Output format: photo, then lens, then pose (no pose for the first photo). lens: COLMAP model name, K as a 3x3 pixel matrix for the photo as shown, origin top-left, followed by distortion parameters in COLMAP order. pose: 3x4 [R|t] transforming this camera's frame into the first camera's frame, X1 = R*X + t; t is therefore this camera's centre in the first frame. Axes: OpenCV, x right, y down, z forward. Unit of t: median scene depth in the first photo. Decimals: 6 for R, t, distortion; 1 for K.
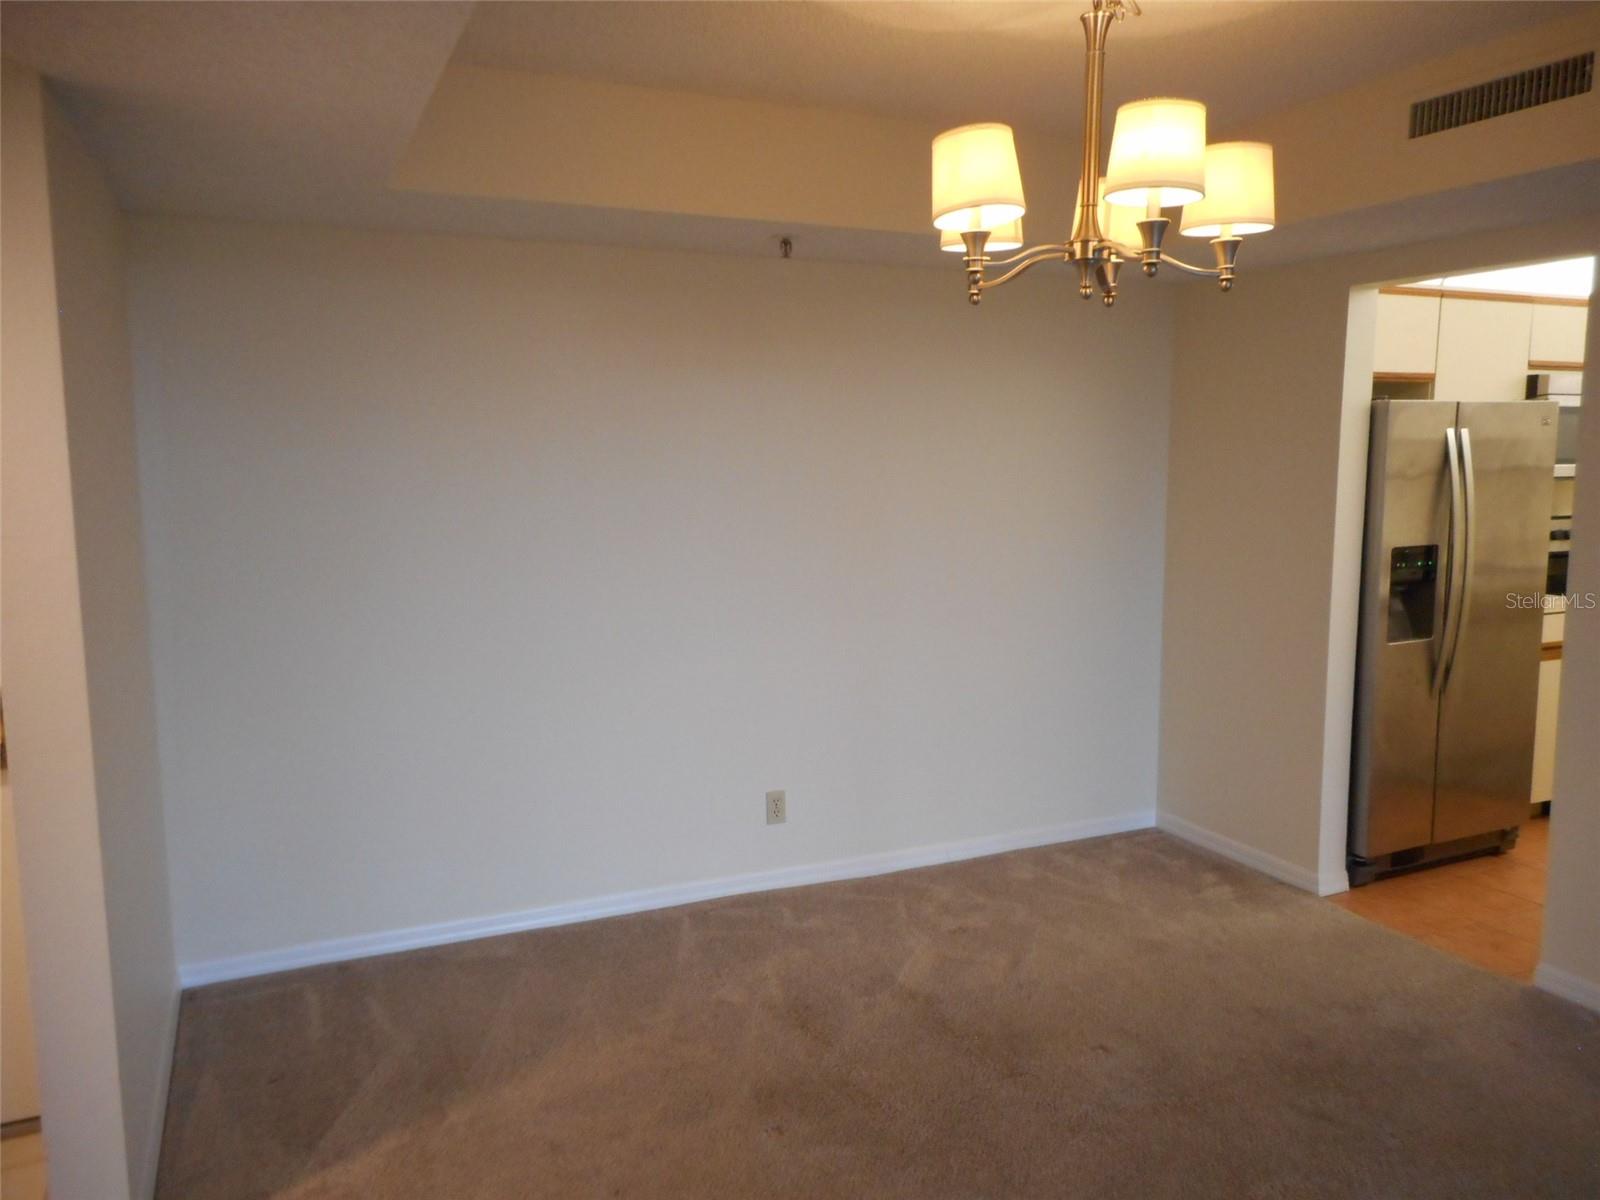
lens RADIAL K [[1194.5, 0, 803.6], [0, 1194.5, 594.9], [0, 0, 1]] dist [-0.031635, -0.019016]
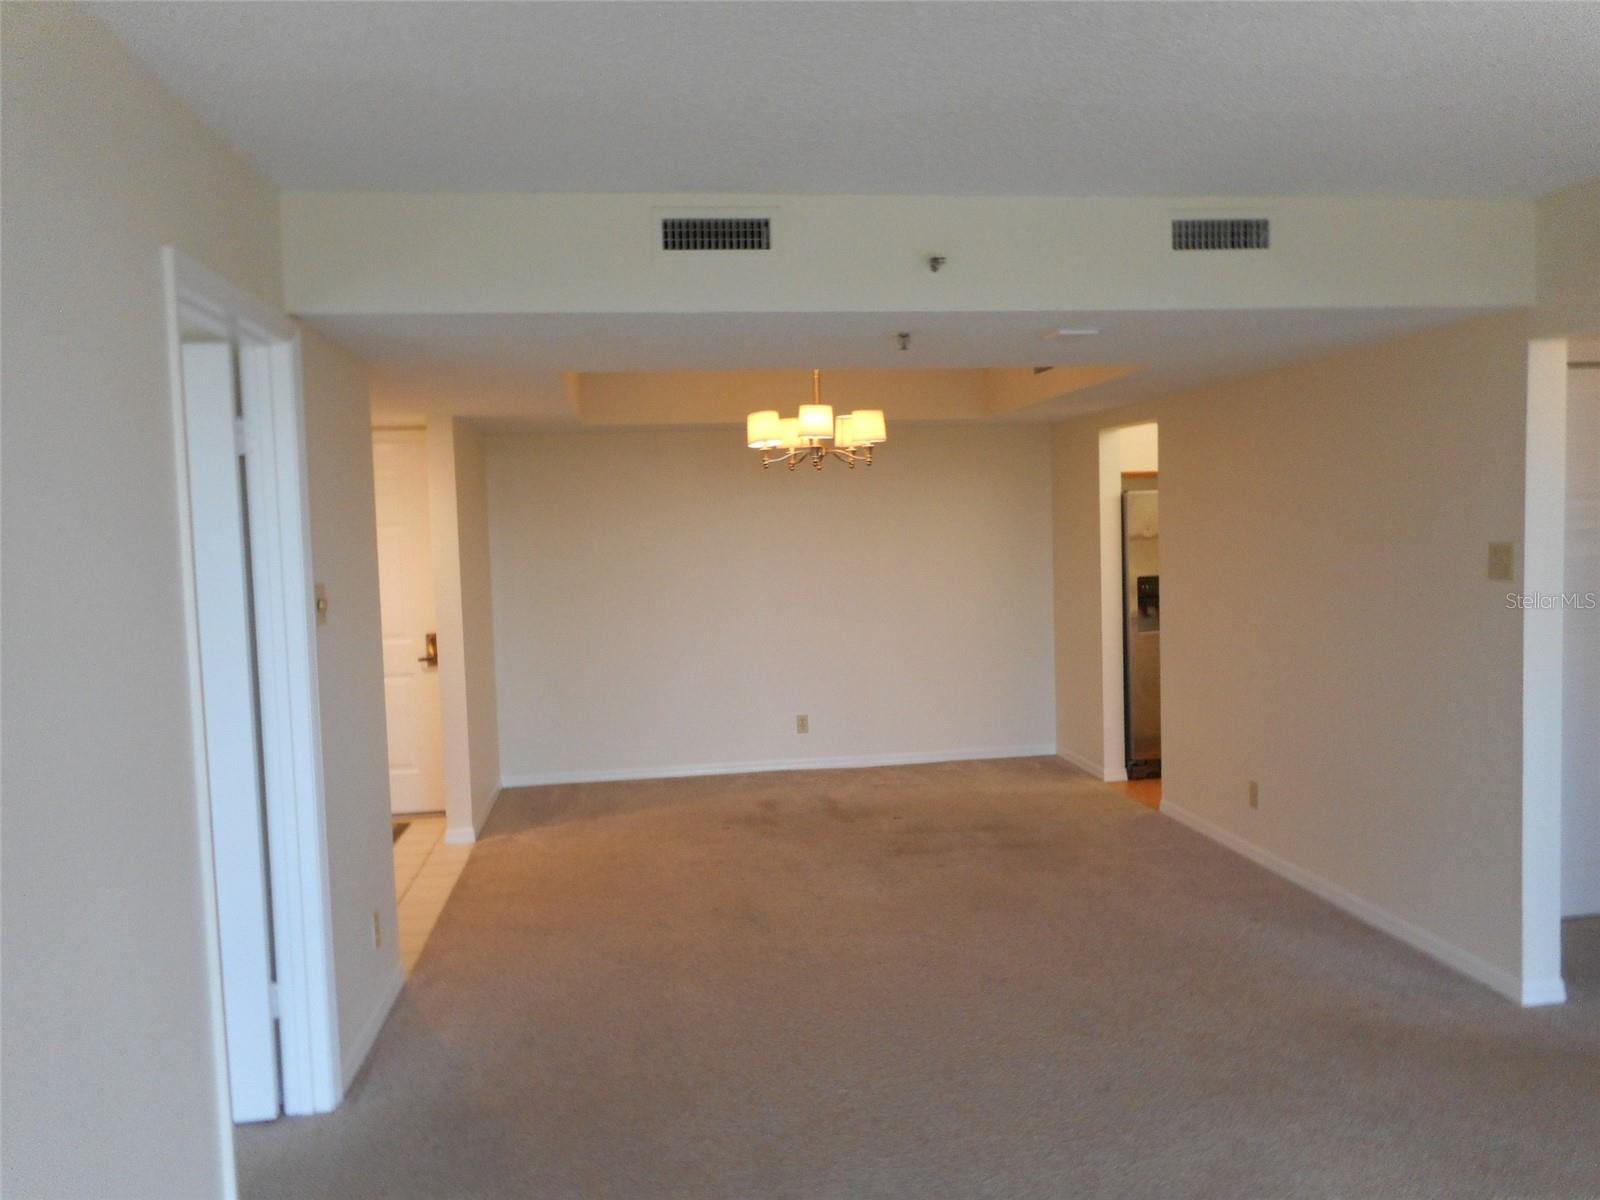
lens RADIAL K [[1194.5, 0, 797.7], [0, 1194.5, 592.3], [0, 0, 1]] dist [-0.031635, -0.019016]
pose [[0.956138, -0.010668, -0.292723, 0.516088], [-0.006878, 0.998243, -0.058847, 0.086621], [0.292837, 0.058279, 0.954385, -0.769845]]
